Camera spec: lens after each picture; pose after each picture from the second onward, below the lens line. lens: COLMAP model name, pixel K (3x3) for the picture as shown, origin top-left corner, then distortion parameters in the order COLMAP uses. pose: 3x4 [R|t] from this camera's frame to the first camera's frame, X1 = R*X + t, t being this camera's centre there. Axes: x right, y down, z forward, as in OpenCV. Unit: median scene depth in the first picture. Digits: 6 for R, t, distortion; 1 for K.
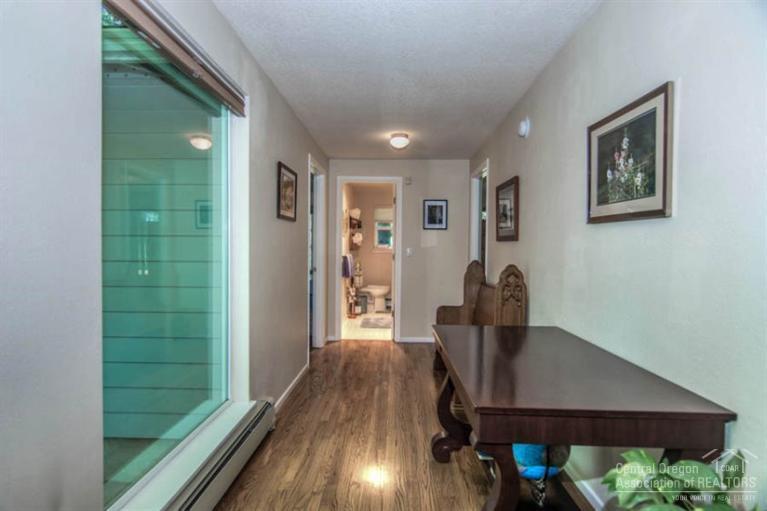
lens RADIAL K [[410.8, 0, 383.5], [0, 410.8, 253.2], [0, 0, 1]] dist [-0.000847, -0.000027]
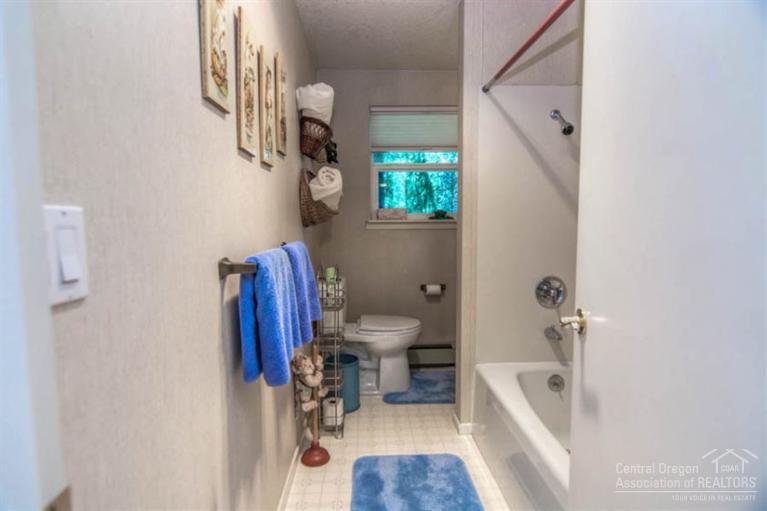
lens RADIAL K [[410.8, 0, 382.8], [0, 410.8, 254.8], [0, 0, 1]] dist [-0.000847, -0.000027]
pose [[0.997649, -0.024002, 0.064188, -0.042015], [0.019540, 0.997408, 0.069254, -0.005367], [-0.065684, -0.067837, 0.995532, 0.687981]]
